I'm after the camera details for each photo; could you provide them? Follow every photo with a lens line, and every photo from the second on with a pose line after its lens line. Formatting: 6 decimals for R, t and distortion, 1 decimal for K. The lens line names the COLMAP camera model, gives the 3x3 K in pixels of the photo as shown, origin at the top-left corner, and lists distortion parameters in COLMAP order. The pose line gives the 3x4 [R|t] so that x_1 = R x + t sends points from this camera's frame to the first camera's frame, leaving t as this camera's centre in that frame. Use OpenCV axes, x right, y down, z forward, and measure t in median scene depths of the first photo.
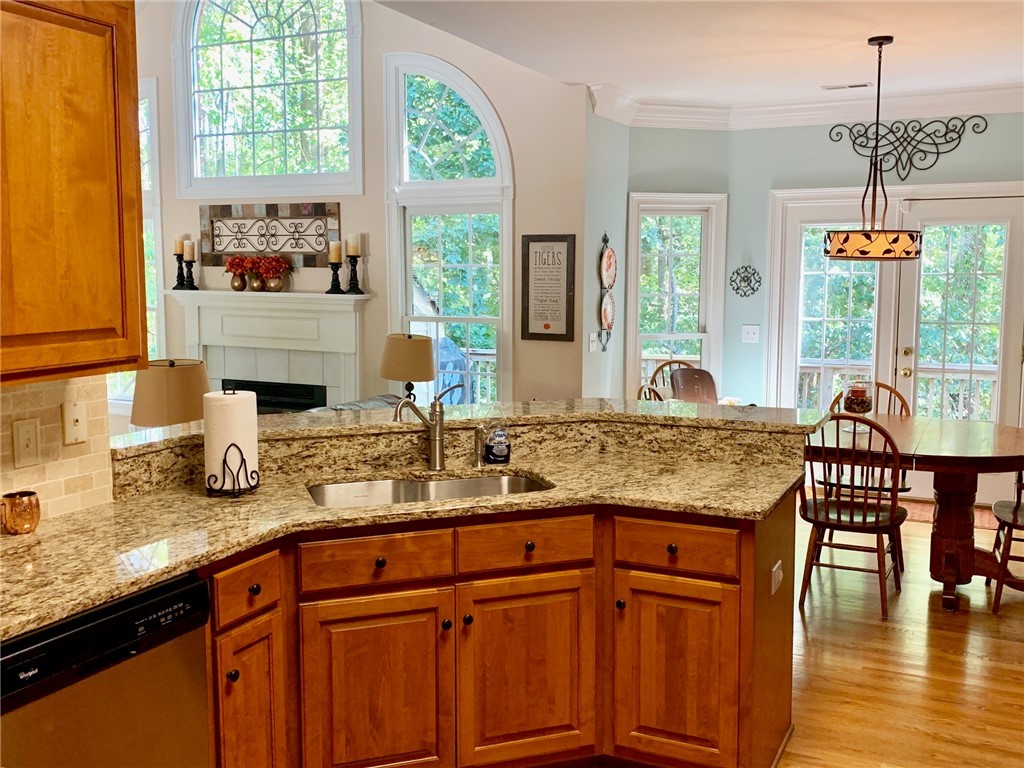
lens RADIAL K [[991.1, 0, 512.0], [0, 991.1, 384.0], [0, 0, 1]] dist [0.085271, 0.000824]
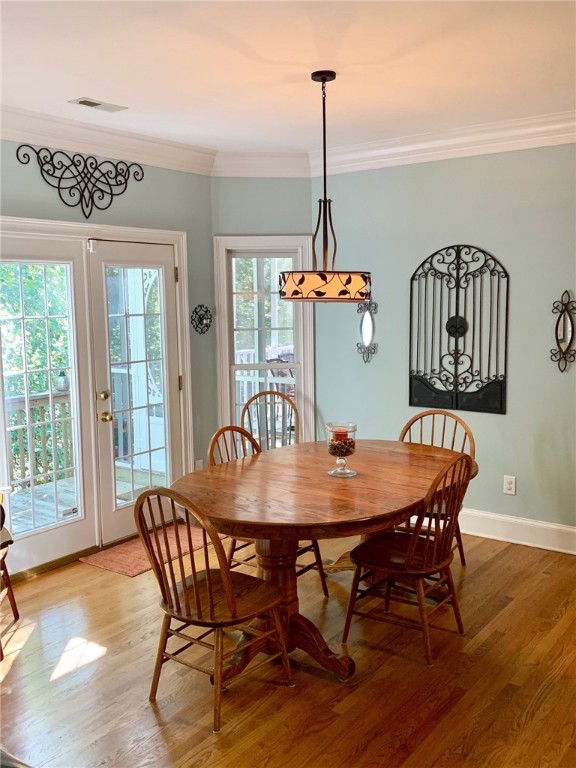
lens RADIAL K [[731.8, 0, 288.0], [0, 731.8, 384.0], [0, 0, 1]] dist [0.154203, -0.496520]
pose [[0.156895, -0.132346, 0.978708, -0.288925], [0.138915, 0.984086, 0.110804, -0.101435], [-0.977797, 0.118572, 0.172783, 0.726532]]
